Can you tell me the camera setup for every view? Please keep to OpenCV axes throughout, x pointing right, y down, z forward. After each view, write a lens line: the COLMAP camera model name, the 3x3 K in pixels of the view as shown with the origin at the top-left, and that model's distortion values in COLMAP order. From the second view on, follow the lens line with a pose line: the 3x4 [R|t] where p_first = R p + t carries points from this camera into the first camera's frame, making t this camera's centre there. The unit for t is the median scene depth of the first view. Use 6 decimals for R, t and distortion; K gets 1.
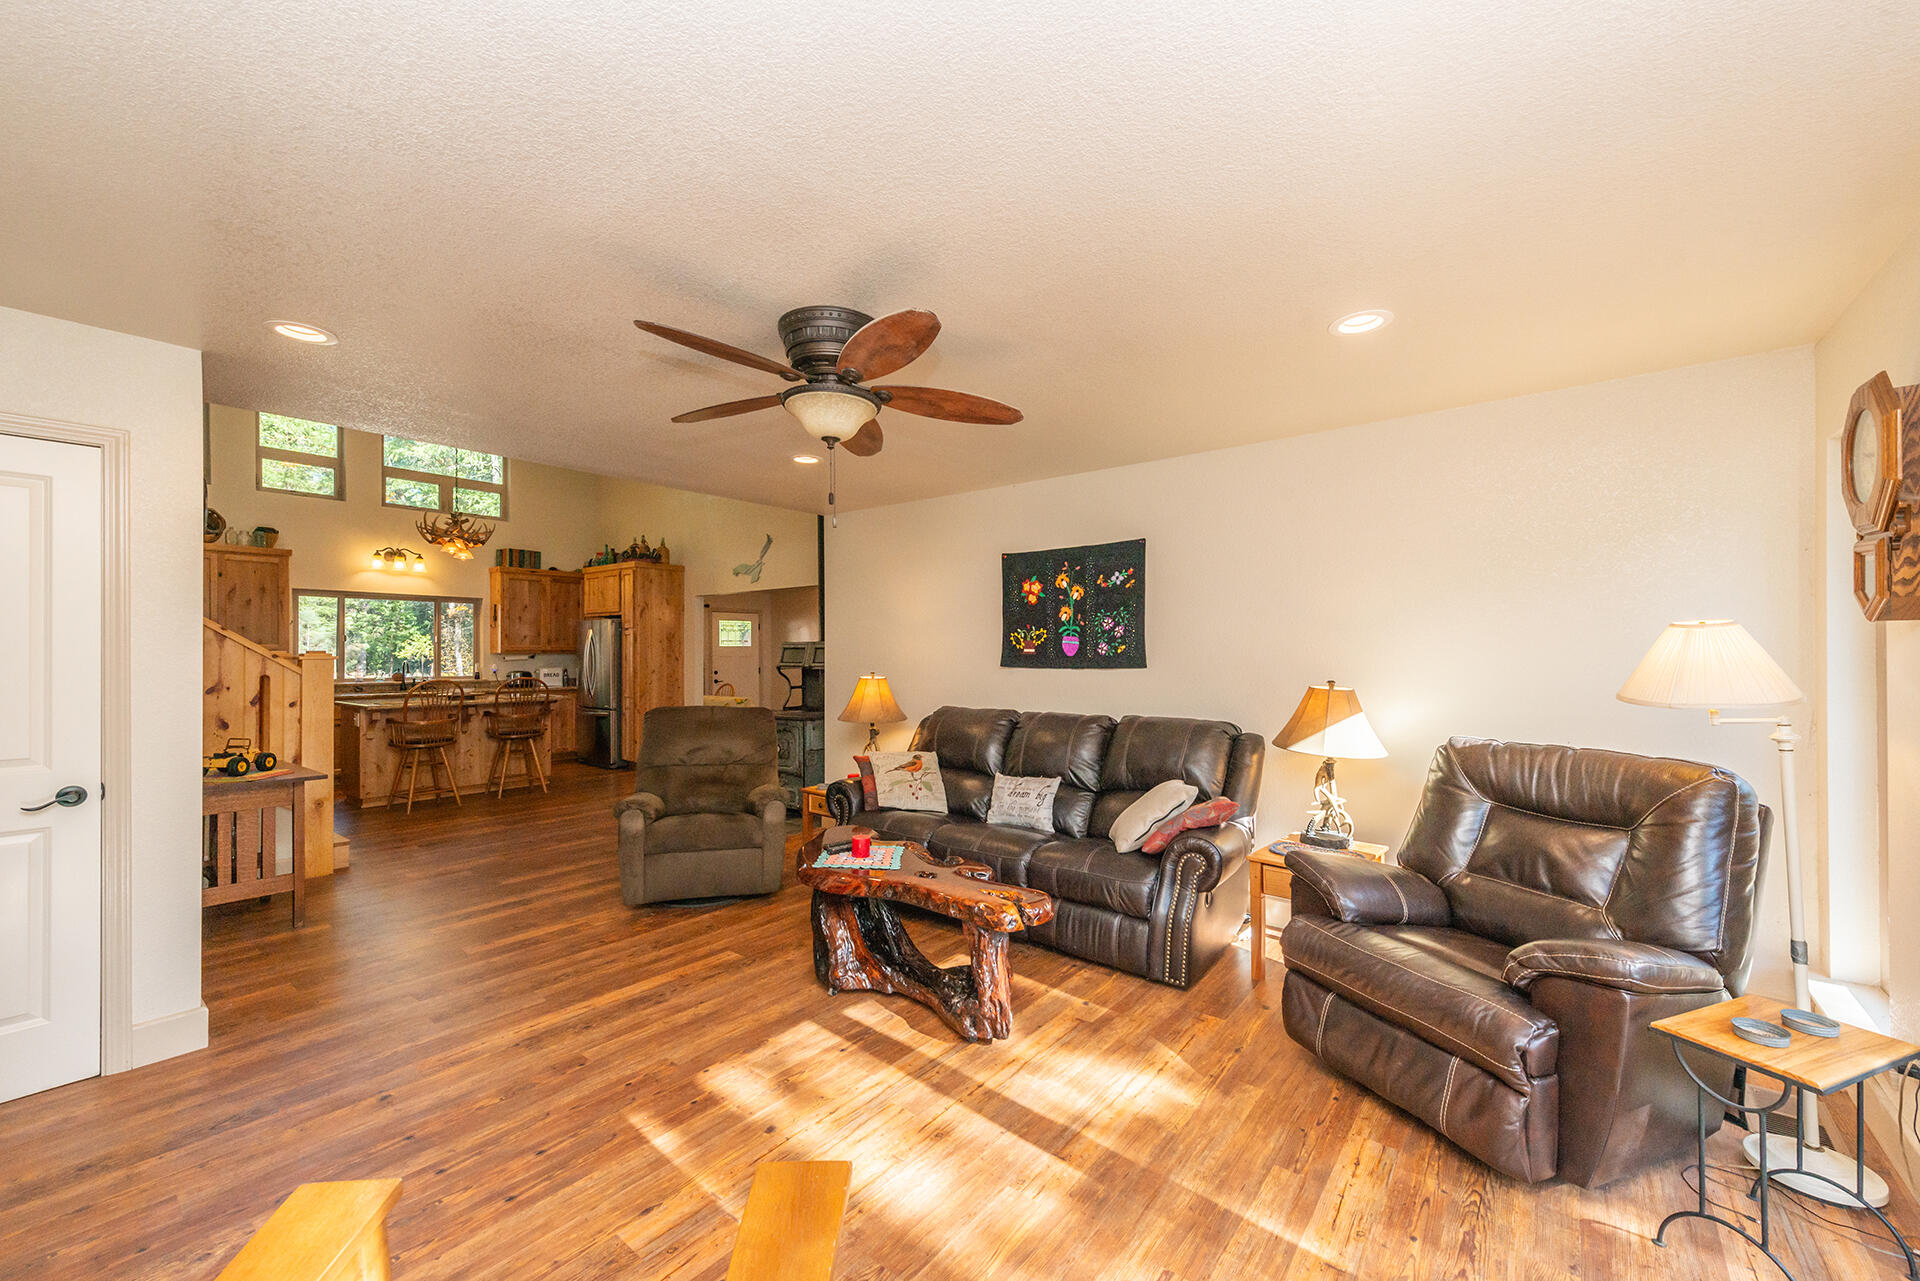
lens RADIAL K [[755.2, 0, 965.2], [0, 755.2, 650.0], [0, 0, 1]] dist [0.007897, -0.000735]
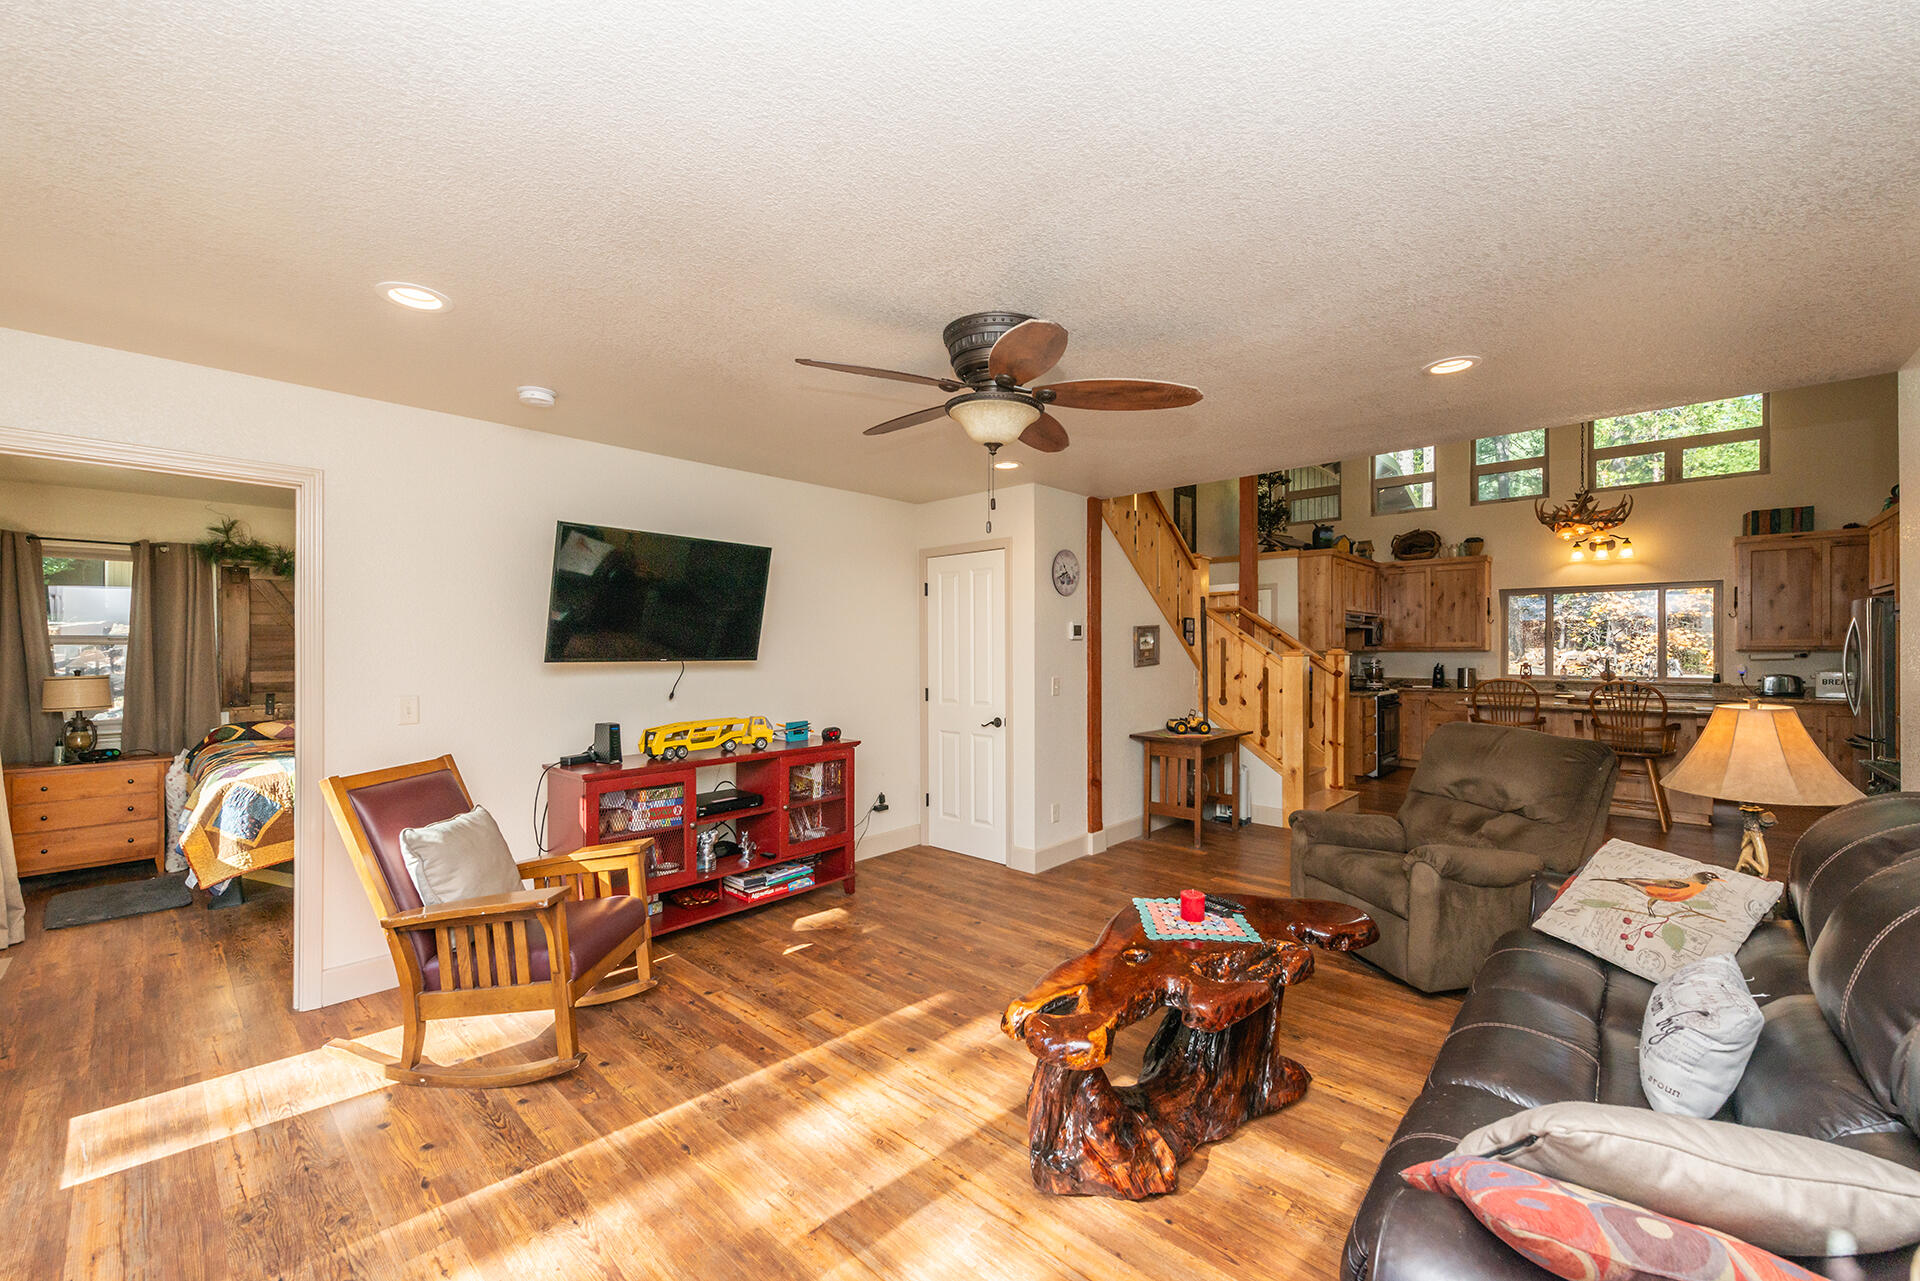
lens RADIAL K [[755.2, 0, 955.2], [0, 755.2, 644.6], [0, 0, 1]] dist [0.007897, -0.000735]
pose [[-0.083484, -0.001660, -0.996508, 0.444311], [0.003890, 0.999990, -0.001991, -0.006284], [0.996502, -0.004042, -0.083477, 0.551333]]
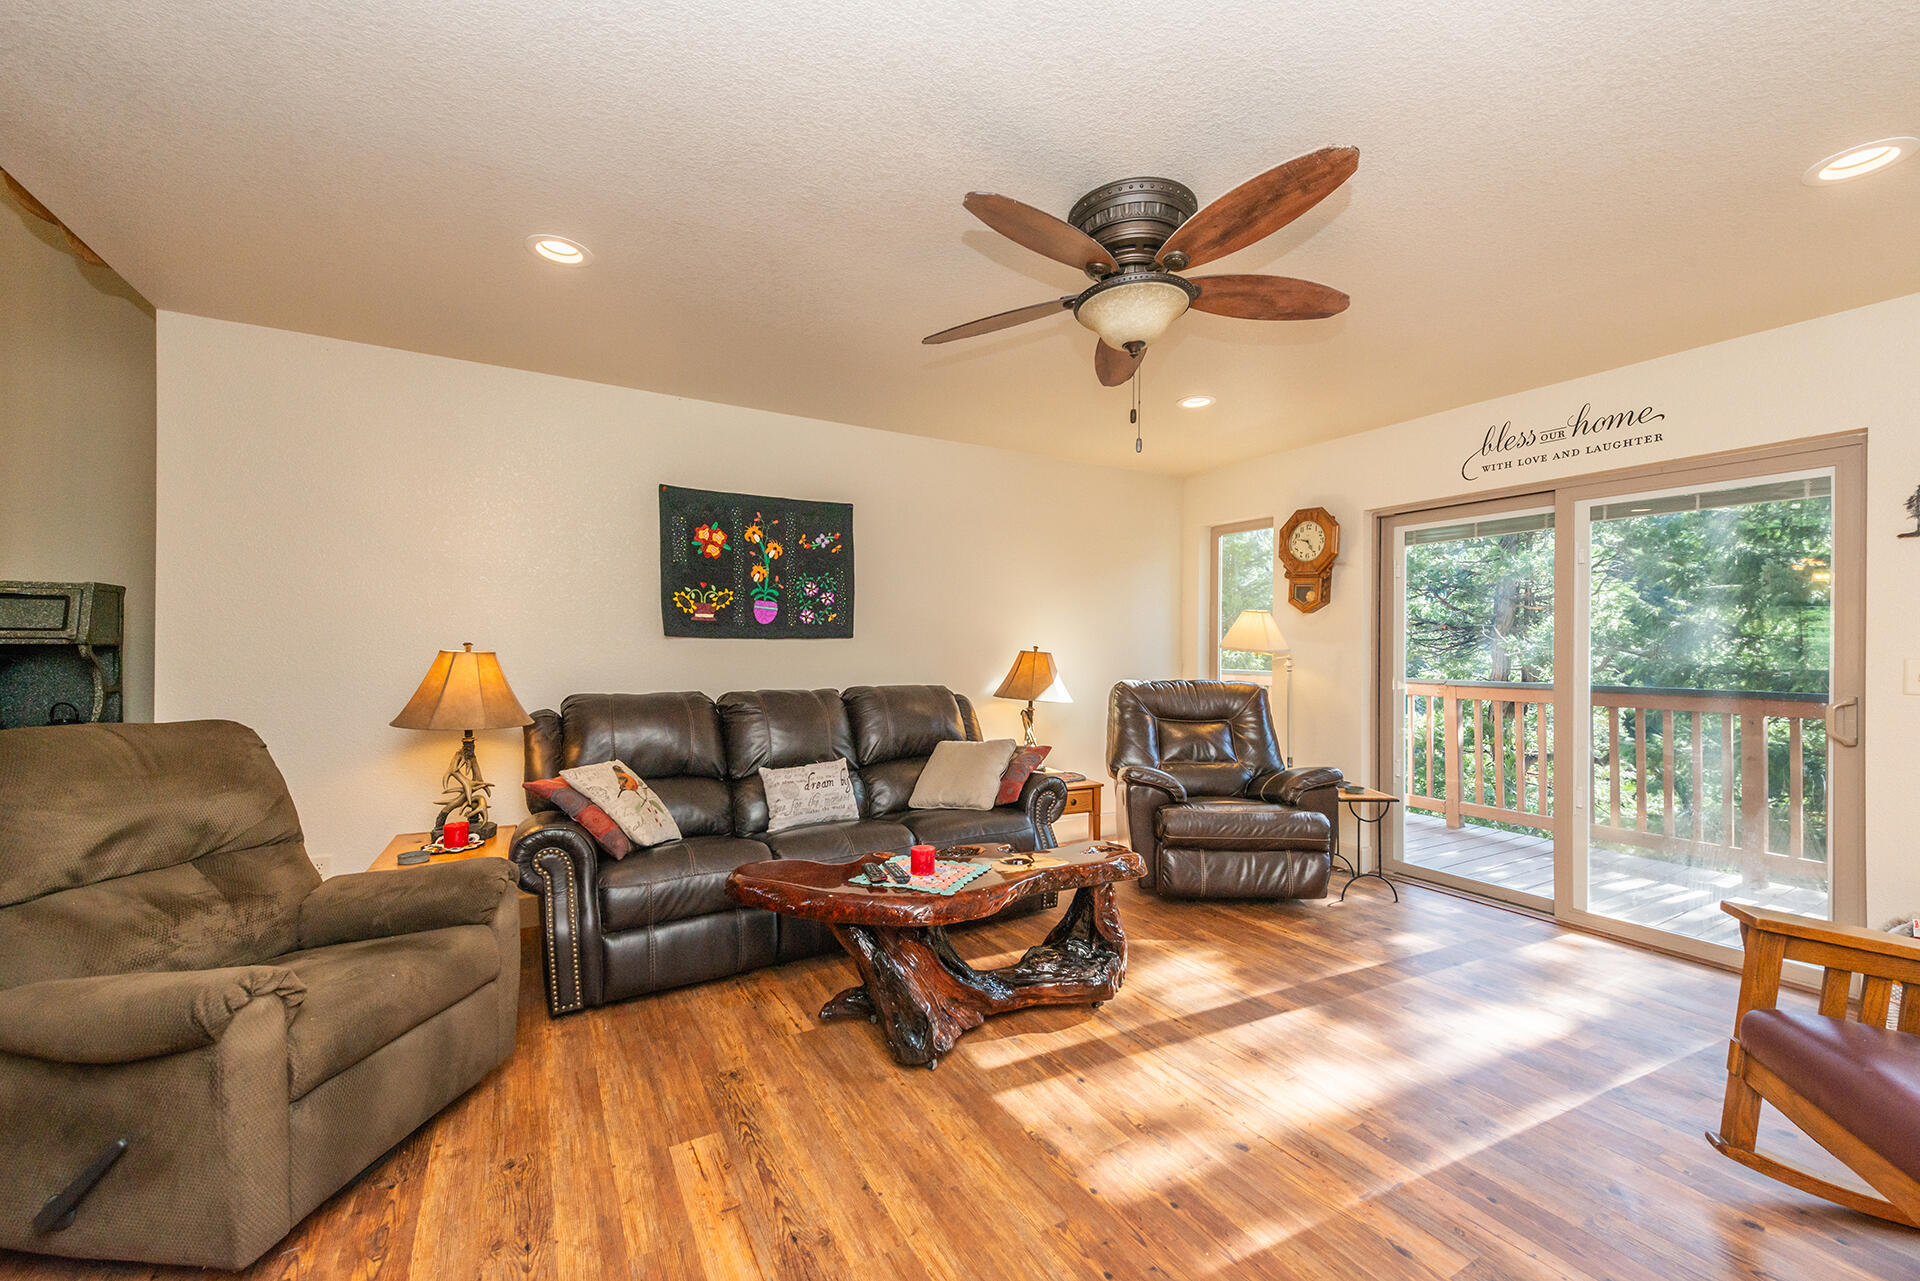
lens RADIAL K [[755.2, 0, 959.8], [0, 755.2, 655.5], [0, 0, 1]] dist [0.007897, -0.000735]
pose [[0.372748, -0.005062, 0.927919, -0.553027], [-0.007750, 0.999933, 0.008568, 0.033498], [-0.927900, -0.010385, 0.372684, 0.465475]]
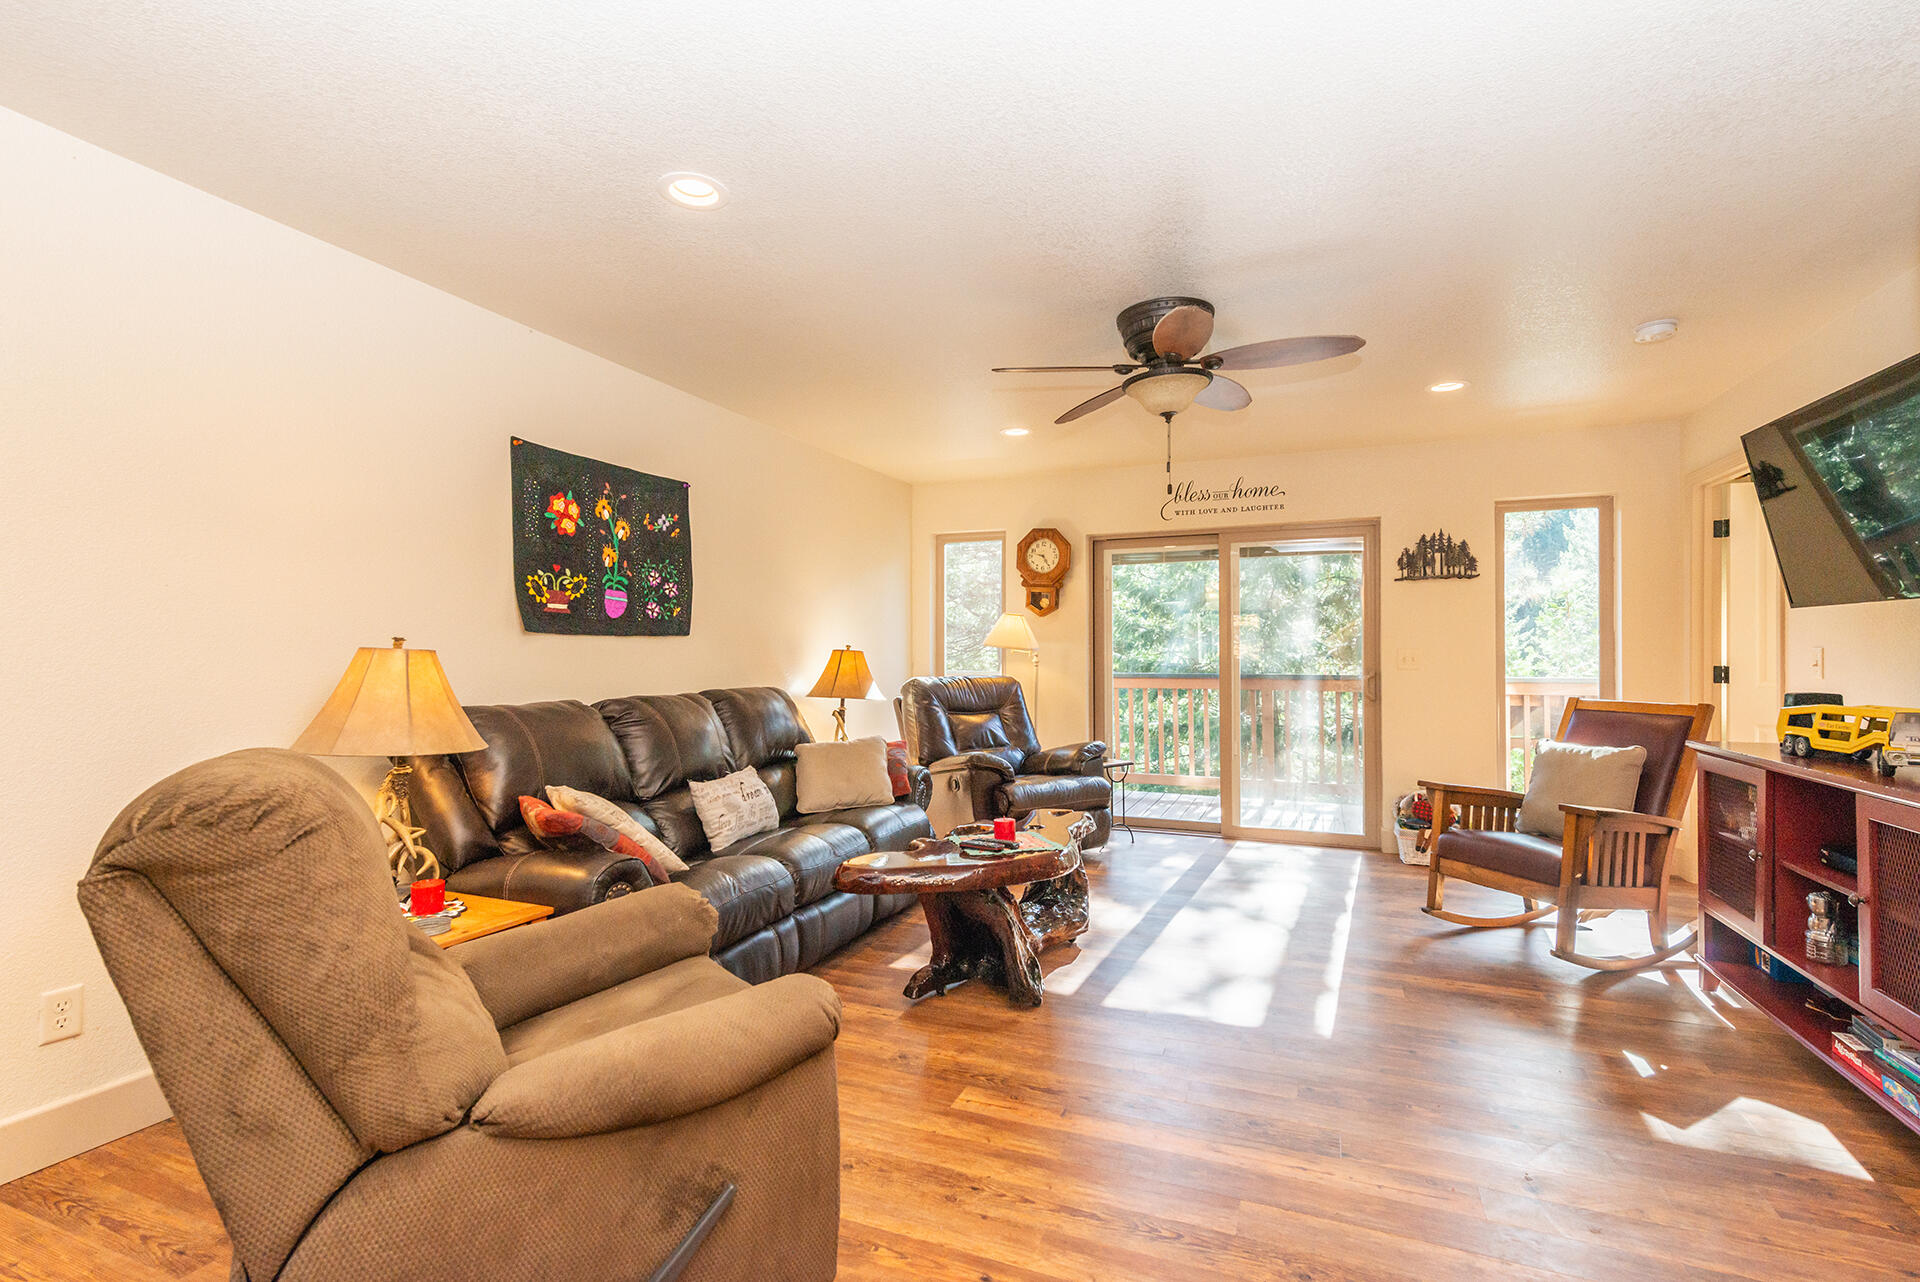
lens RADIAL K [[875.4, 0, 960.5], [0, 875.4, 655.2], [0, 0, 1]] dist [0.020358, -0.000025]
pose [[-0.275430, 0.000188, 0.961321, -0.722002], [0.001002, 0.999999, 0.000092, 0.042034], [-0.961321, 0.000989, -0.275430, 0.889945]]
